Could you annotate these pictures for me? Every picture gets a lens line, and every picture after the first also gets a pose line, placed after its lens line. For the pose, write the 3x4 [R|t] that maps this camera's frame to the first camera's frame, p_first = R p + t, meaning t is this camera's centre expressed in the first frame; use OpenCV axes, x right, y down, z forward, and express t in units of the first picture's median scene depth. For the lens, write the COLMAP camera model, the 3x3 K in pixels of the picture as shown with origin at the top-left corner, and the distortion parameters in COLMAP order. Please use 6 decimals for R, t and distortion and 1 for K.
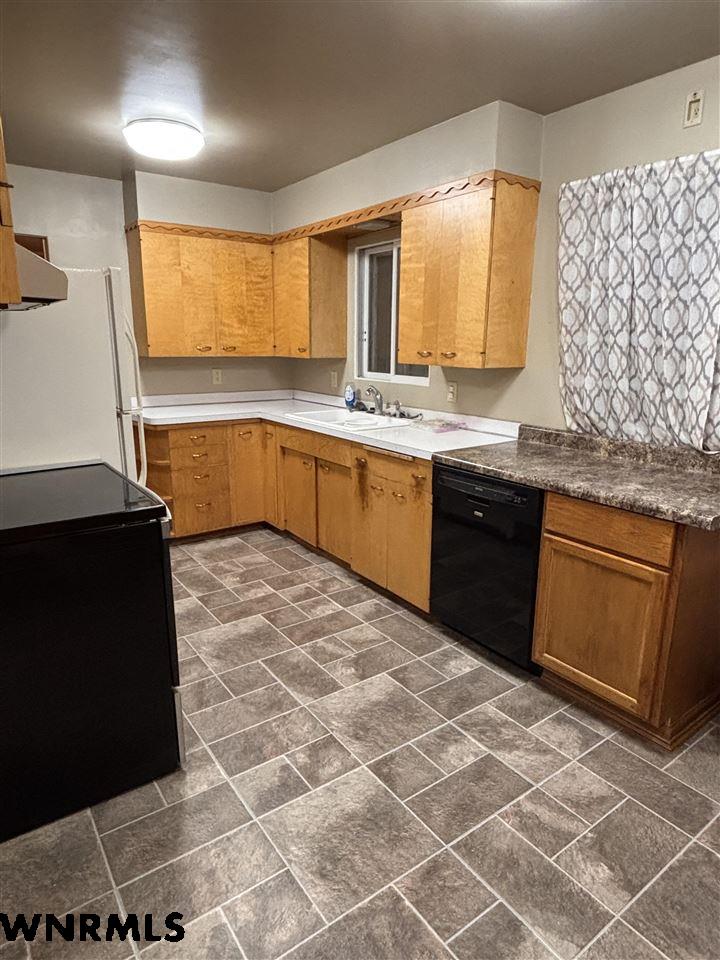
lens RADIAL K [[582.4, 0, 354.7], [0, 582.4, 474.7], [0, 0, 1]] dist [0.027433, -0.025099]
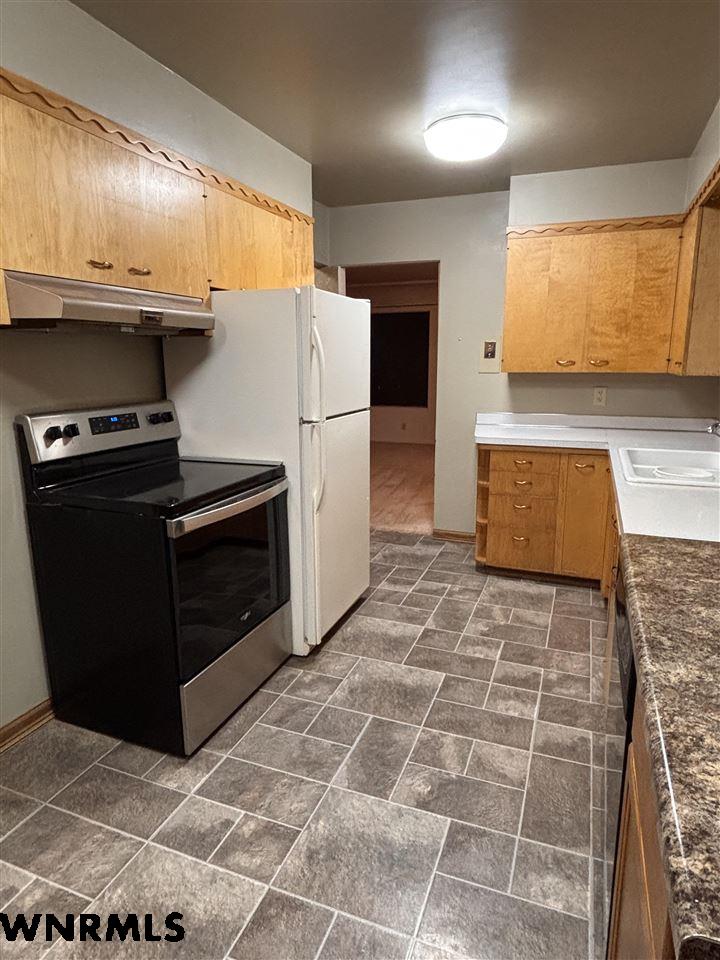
lens RADIAL K [[582.4, 0, 356.4], [0, 582.4, 470.1], [0, 0, 1]] dist [0.027433, -0.025099]
pose [[0.547610, 0.155146, -0.822224, 0.392472], [-0.180687, 0.981401, 0.064842, -0.078281], [0.816992, 0.113057, 0.565458, 0.355413]]
